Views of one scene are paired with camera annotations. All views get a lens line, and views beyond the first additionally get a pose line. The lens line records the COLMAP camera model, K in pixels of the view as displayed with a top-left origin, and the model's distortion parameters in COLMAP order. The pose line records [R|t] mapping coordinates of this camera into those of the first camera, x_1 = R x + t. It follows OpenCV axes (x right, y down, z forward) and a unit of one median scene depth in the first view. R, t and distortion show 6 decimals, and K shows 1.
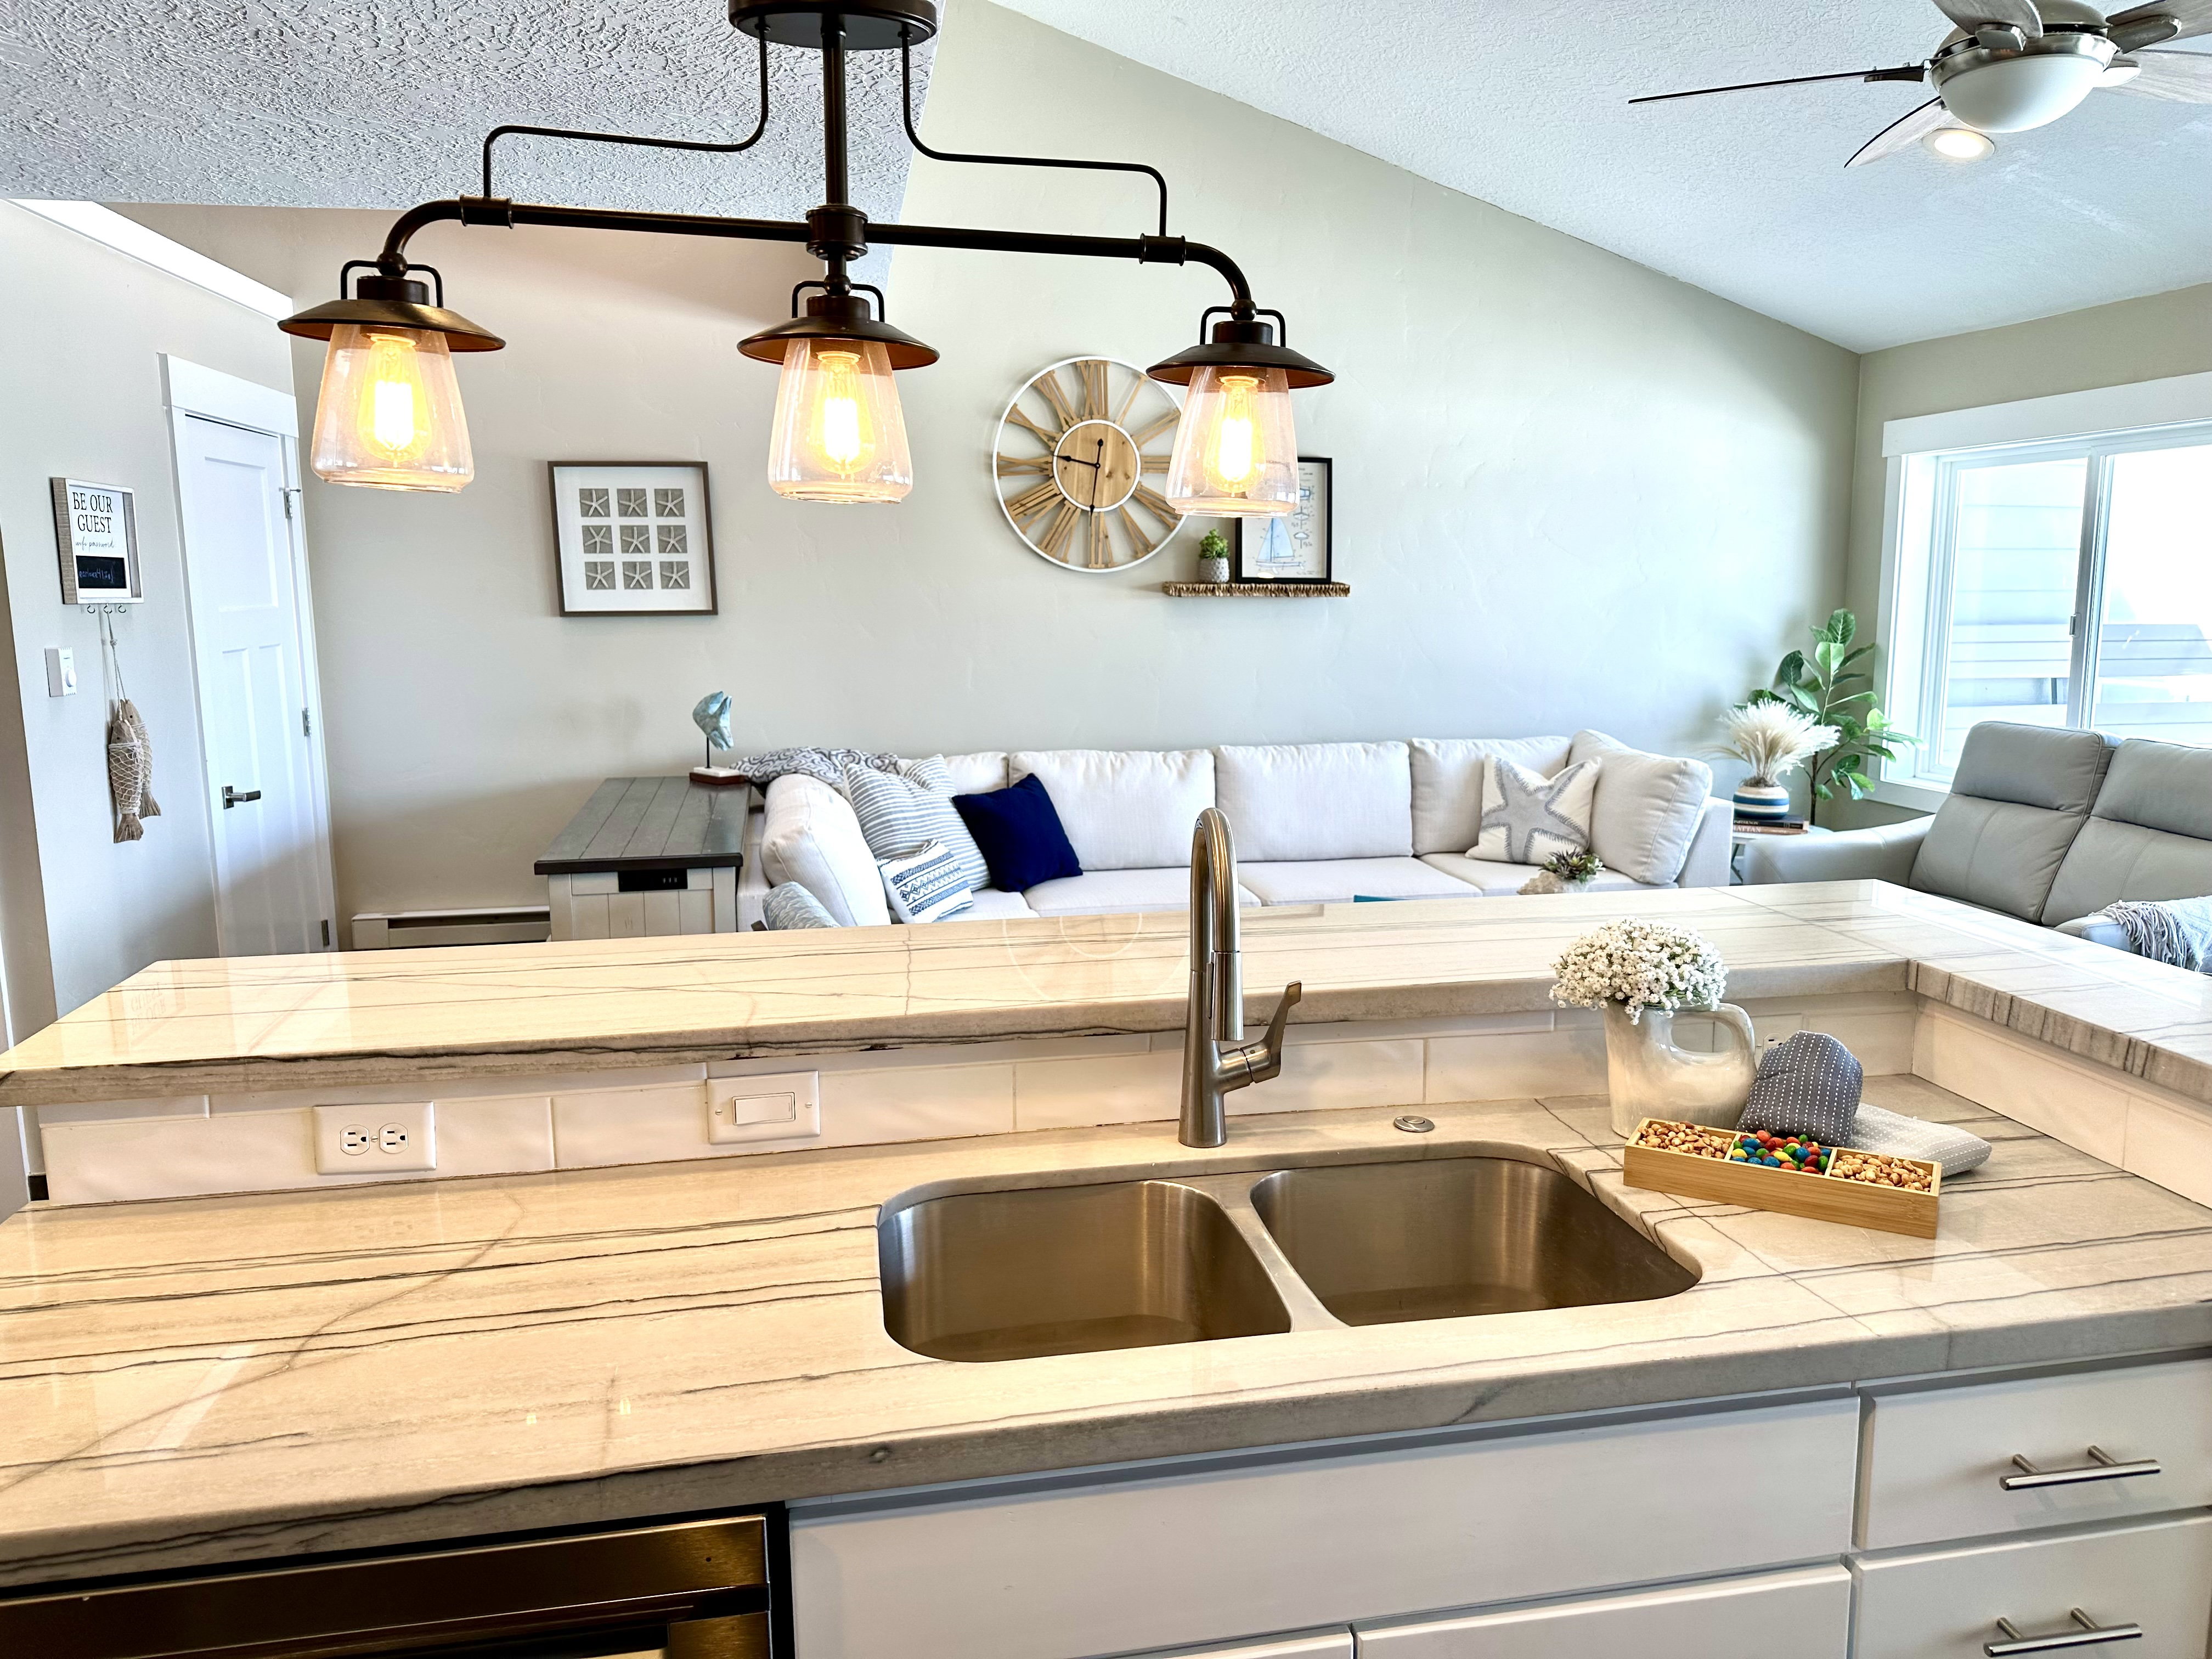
lens RADIAL K [[1536.4, 0, 1113.0], [0, 1536.4, 826.4], [0, 0, 1]] dist [0.064873, -0.084648]
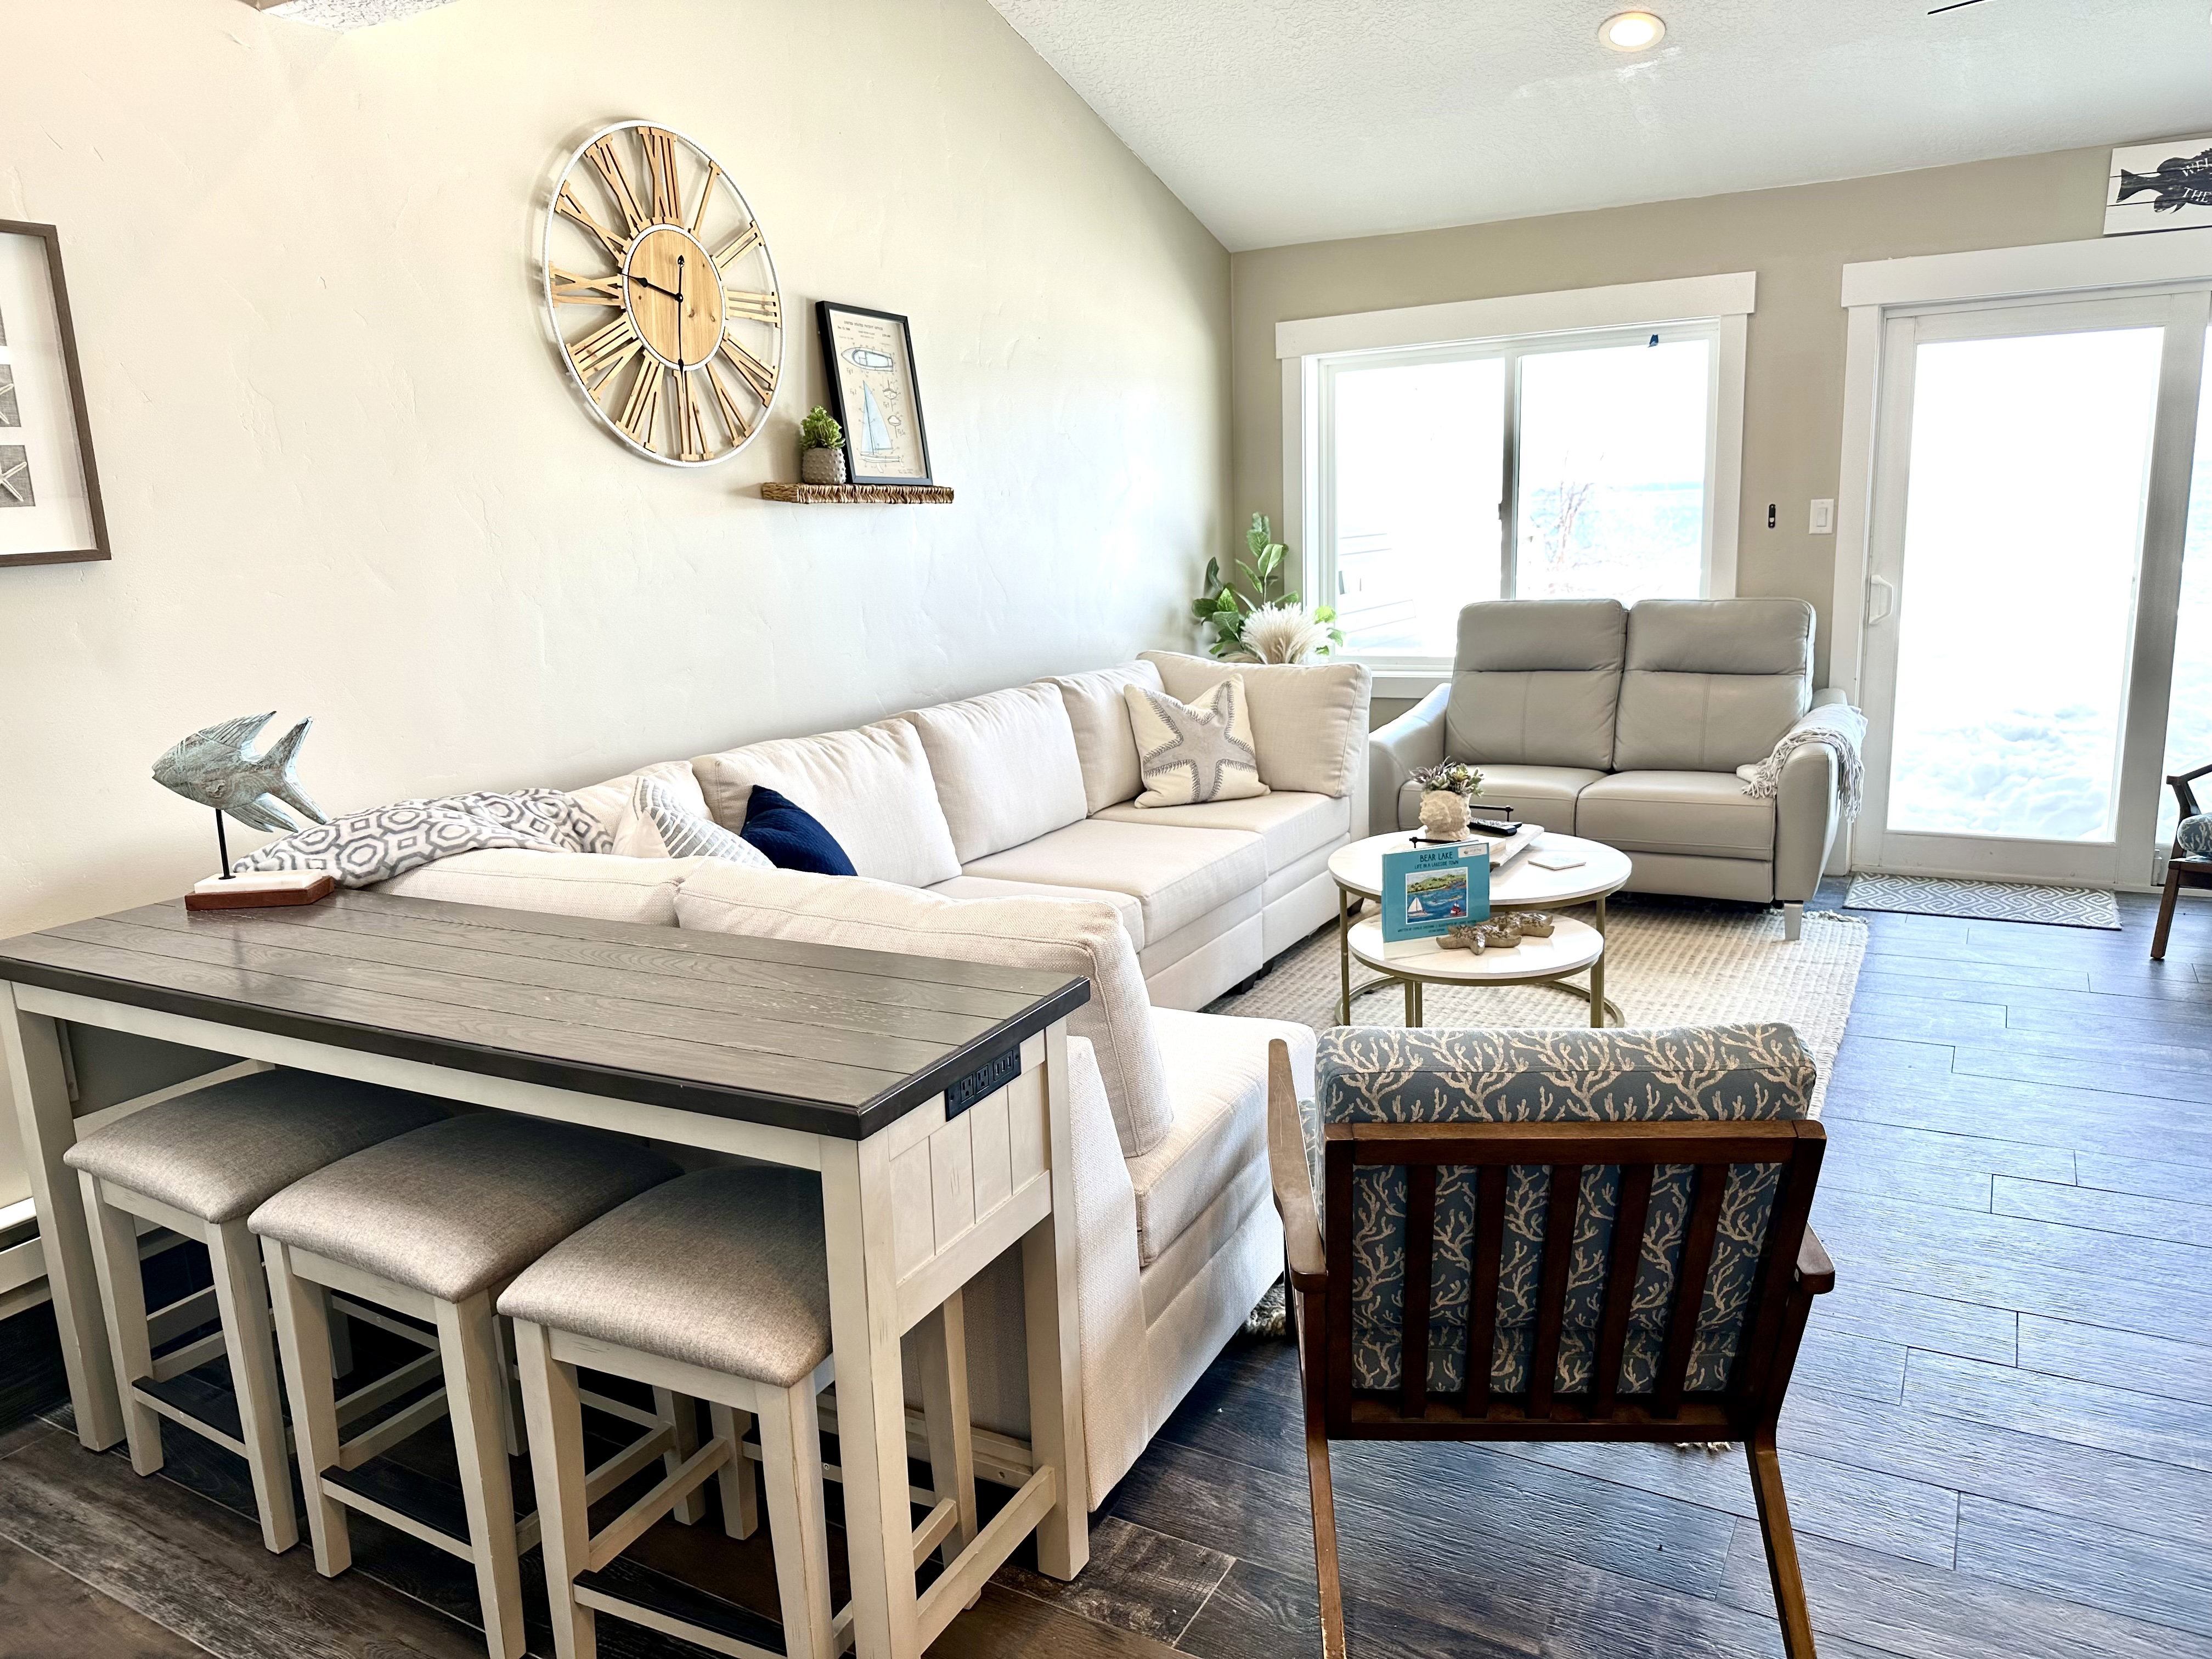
lens RADIAL K [[1536.4, 0, 1114.3], [0, 1536.4, 845.5], [0, 0, 1]] dist [0.064873, -0.084648]
pose [[0.641581, -0.184690, 0.744488, -0.427552], [0.156418, 0.981687, 0.108736, -0.055206], [-0.750937, 0.046688, 0.658721, 0.466578]]
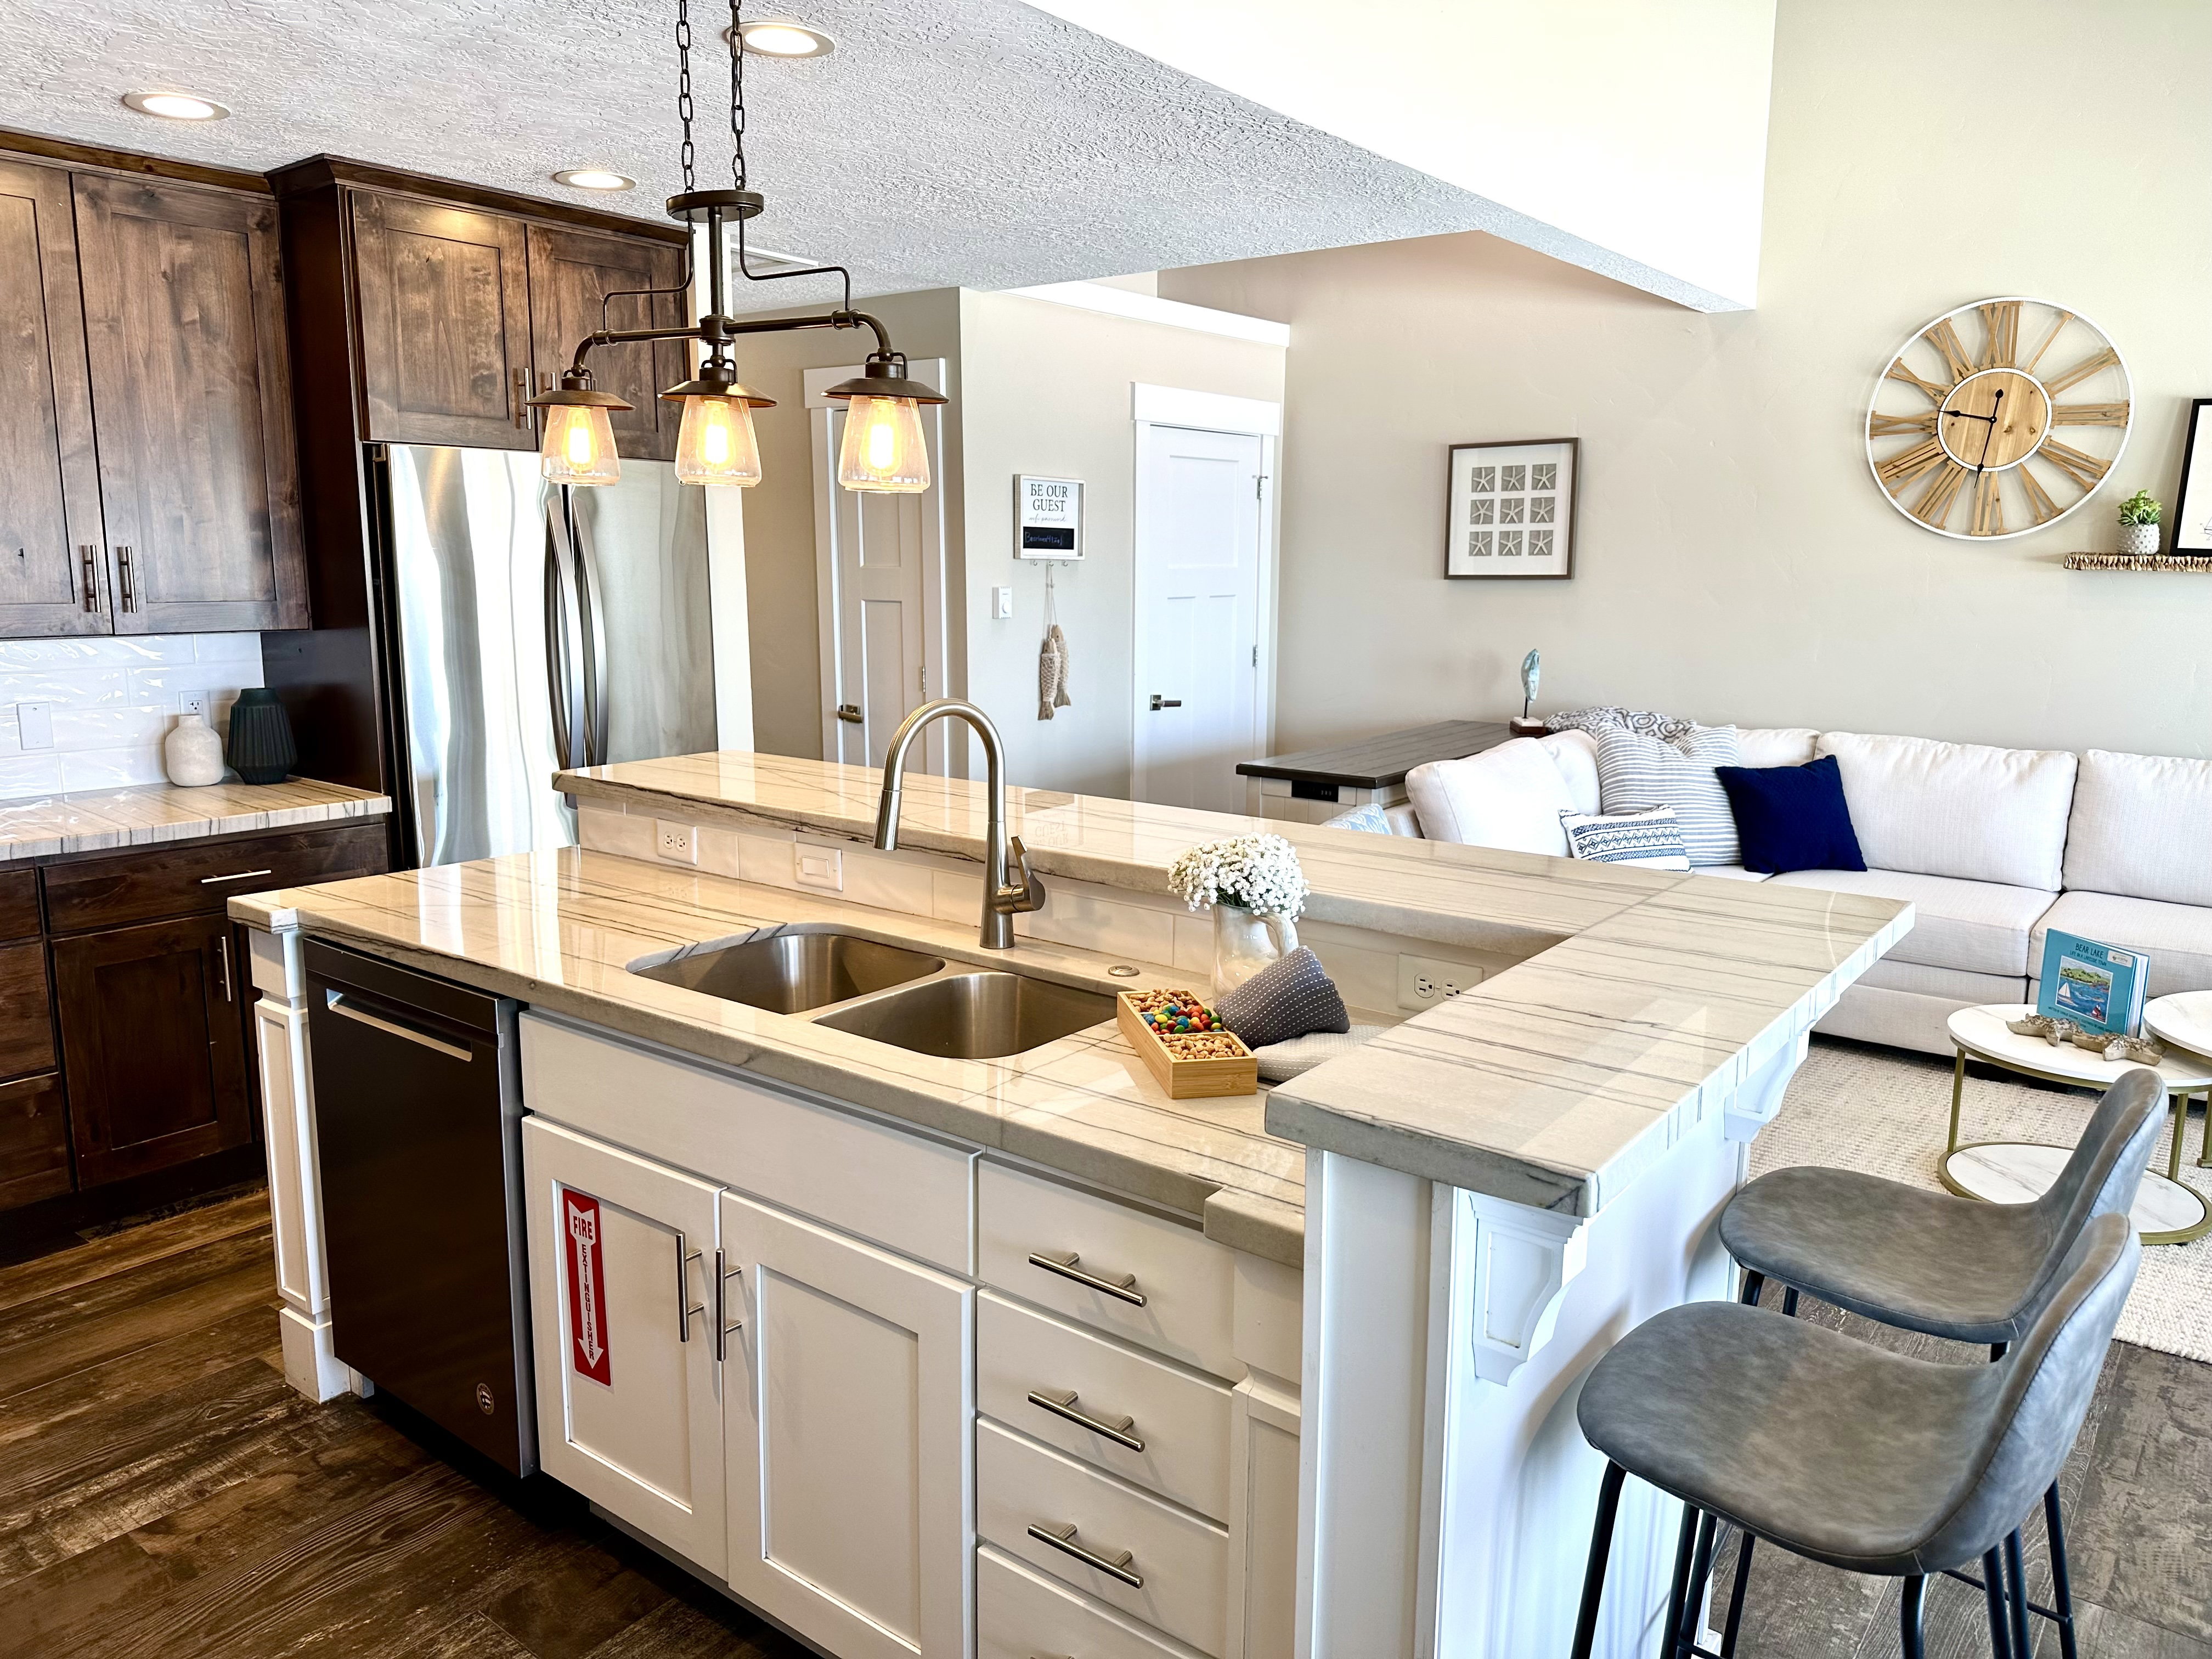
lens RADIAL K [[1536.4, 0, 1122.3], [0, 1536.4, 814.2], [0, 0, 1]] dist [0.064873, -0.084648]
pose [[0.667186, 0.135884, -0.732392, 0.349695], [-0.129348, 0.989418, 0.065739, -0.005273], [0.733575, 0.050874, 0.677702, 0.044867]]
